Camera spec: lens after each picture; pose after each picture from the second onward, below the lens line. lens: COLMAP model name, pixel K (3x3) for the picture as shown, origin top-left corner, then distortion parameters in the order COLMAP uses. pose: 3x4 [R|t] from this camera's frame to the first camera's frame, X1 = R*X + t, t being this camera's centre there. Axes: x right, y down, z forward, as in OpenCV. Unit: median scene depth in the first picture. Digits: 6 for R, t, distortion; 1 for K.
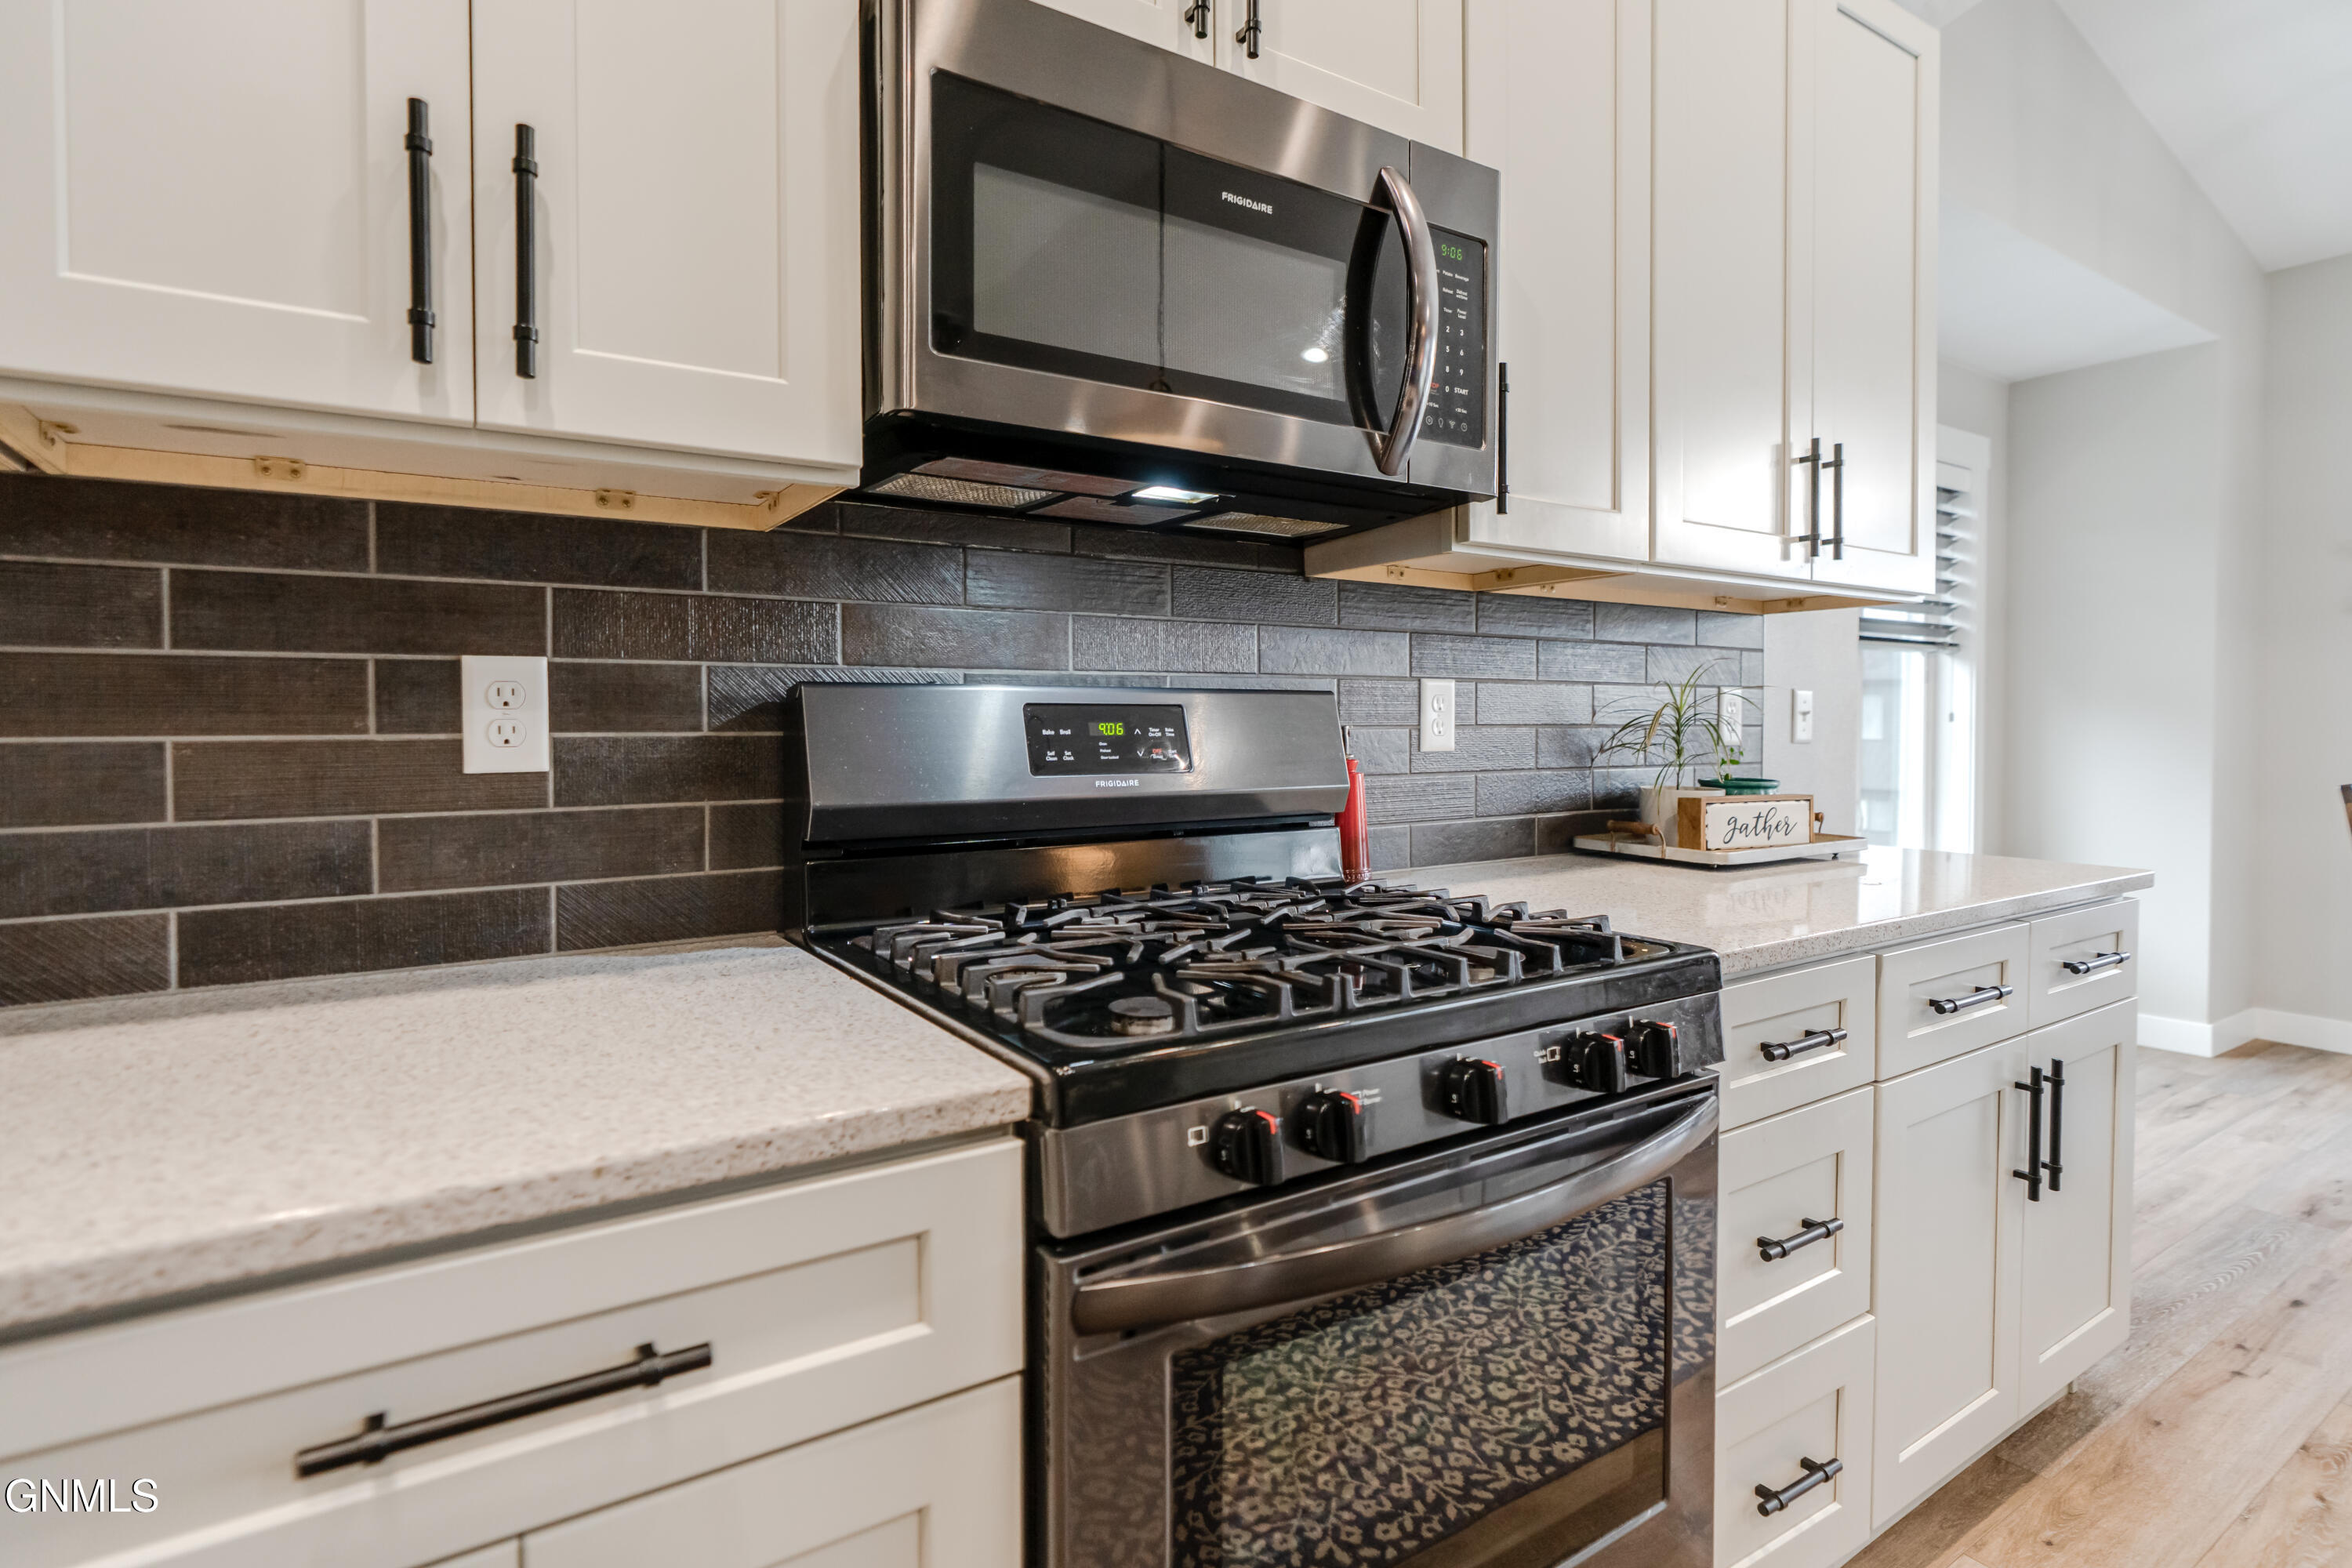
lens RADIAL K [[1242.4, 0, 1309.7], [0, 1242.4, 714.8], [0, 0, 1]] dist [-0.012569, 0.001917]
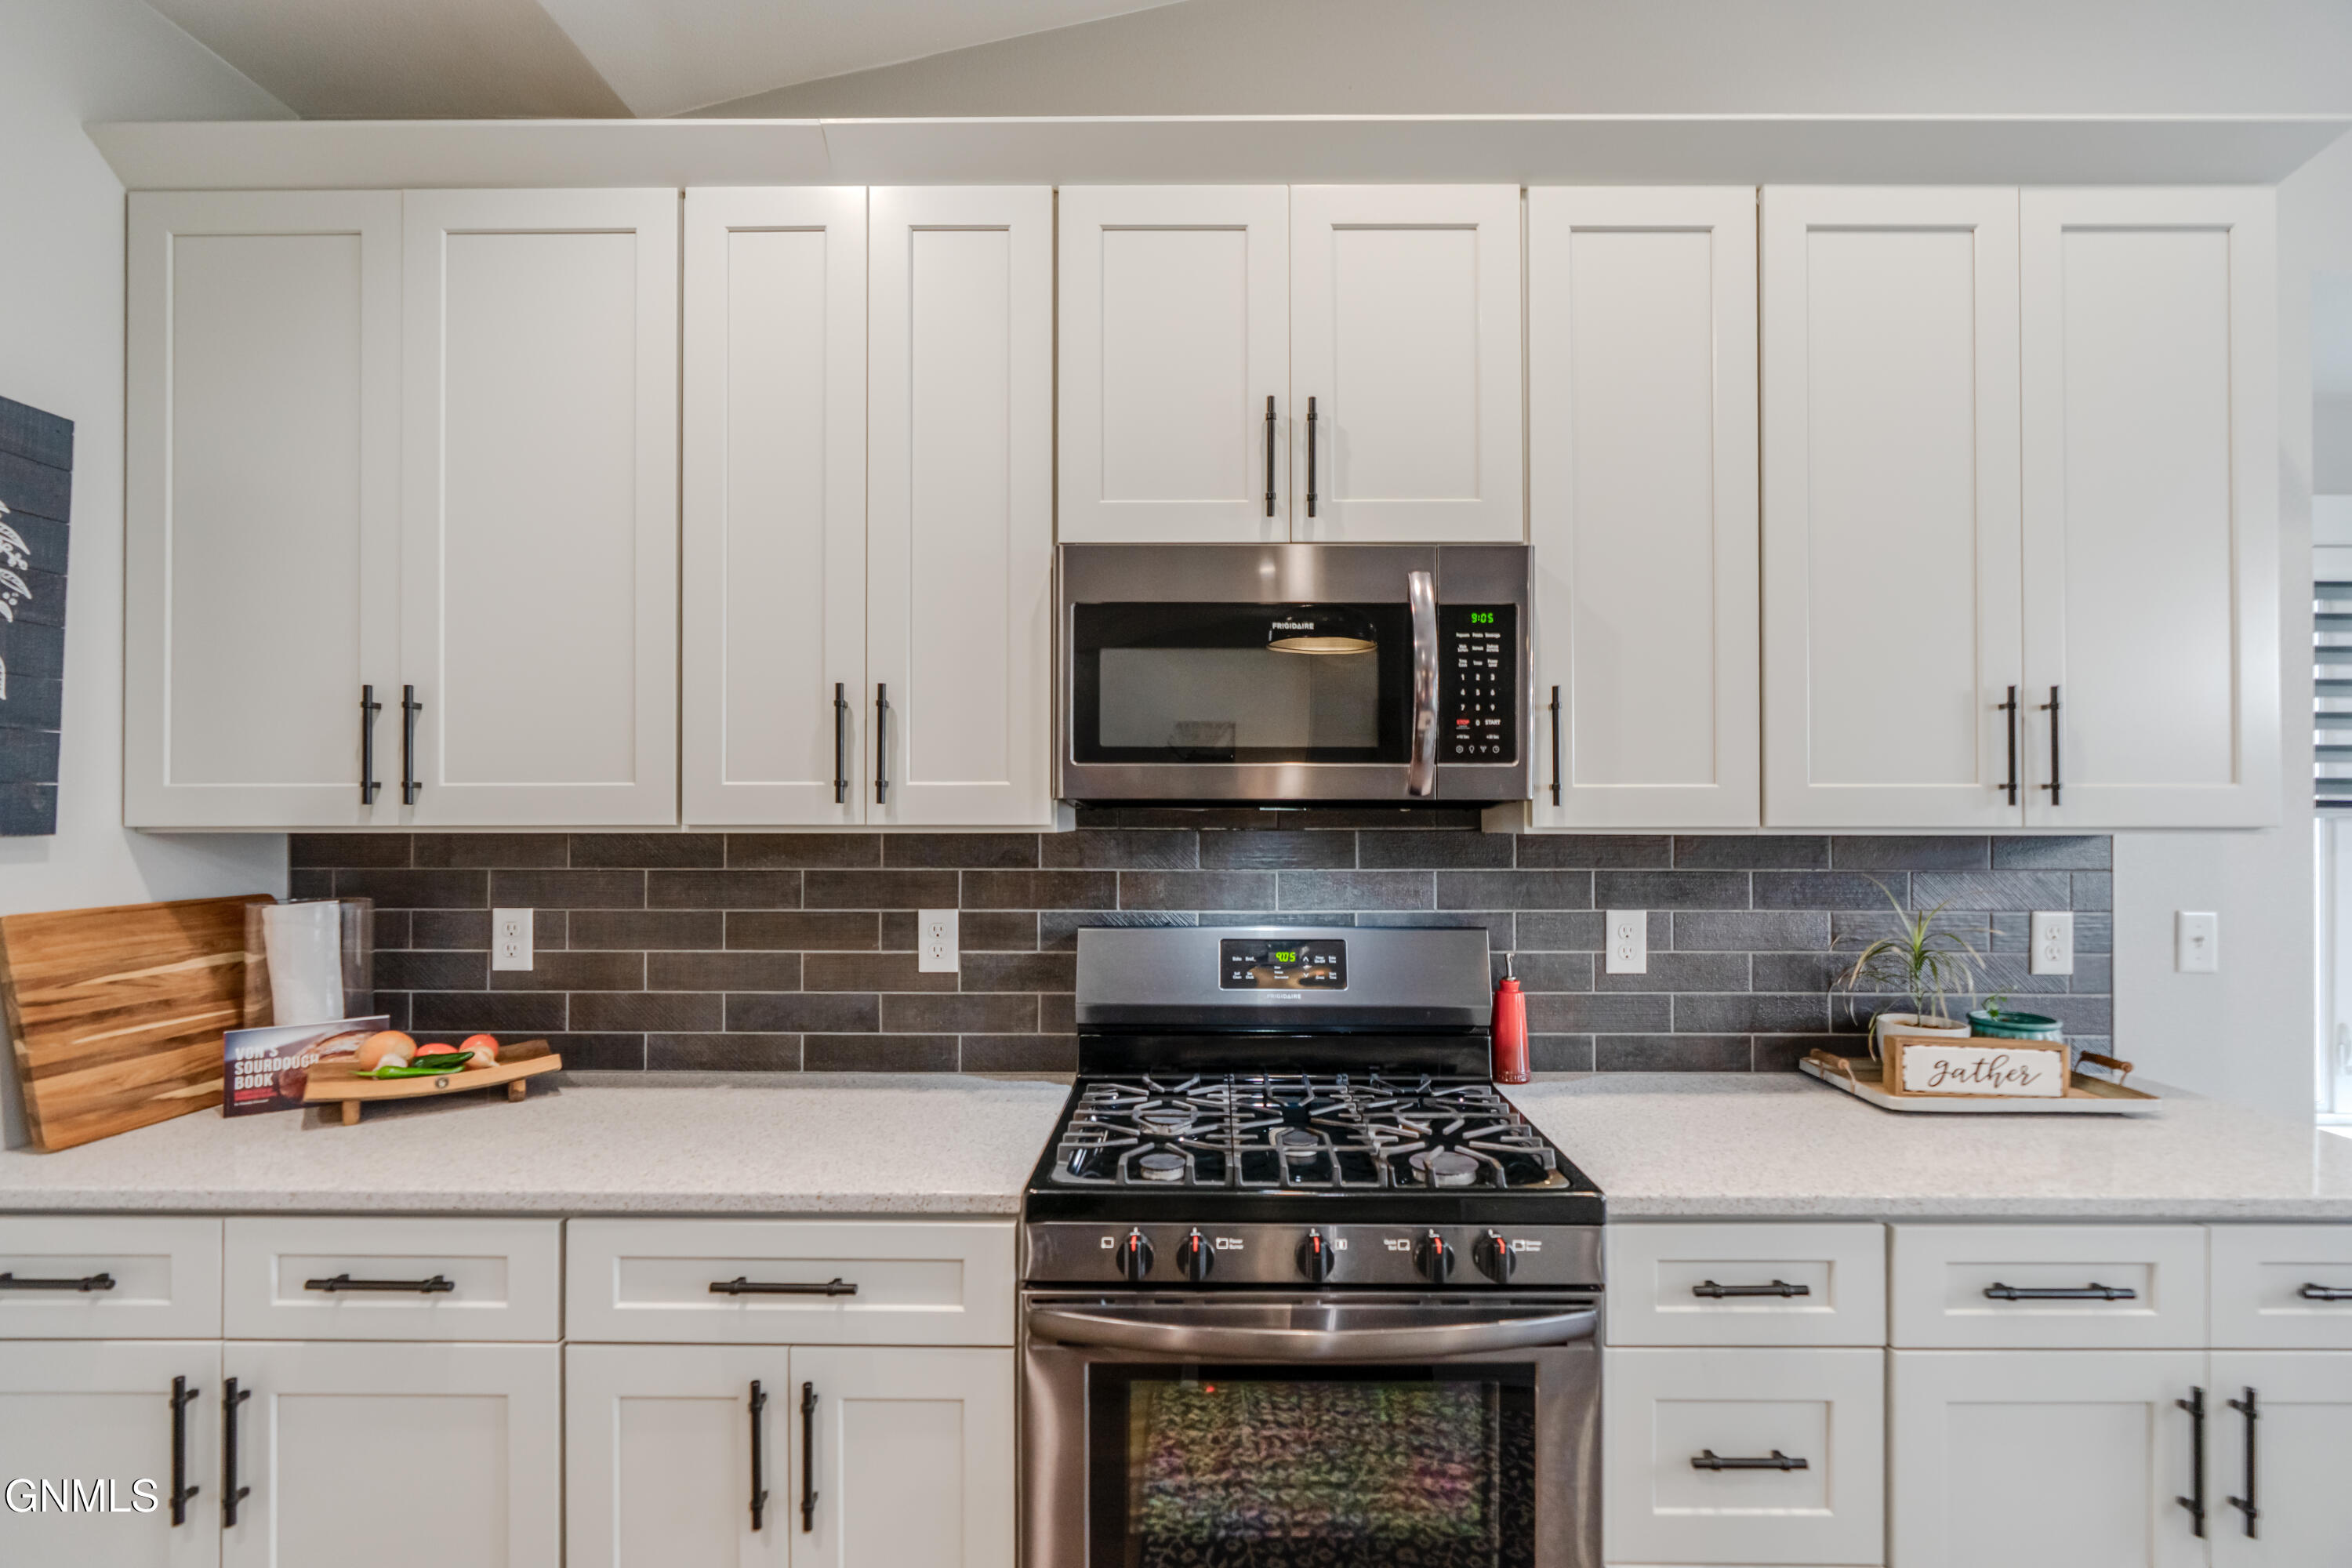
lens RADIAL K [[1180.7, 0, 1187.8], [0, 1180.7, 772.1], [0, 0, 1]] dist [-0.020615, 0.014976]
pose [[0.808966, -0.016618, -0.587620, 0.698017], [-0.006307, 0.999297, -0.036943, -0.189886], [0.587821, 0.033592, 0.808293, -0.221453]]
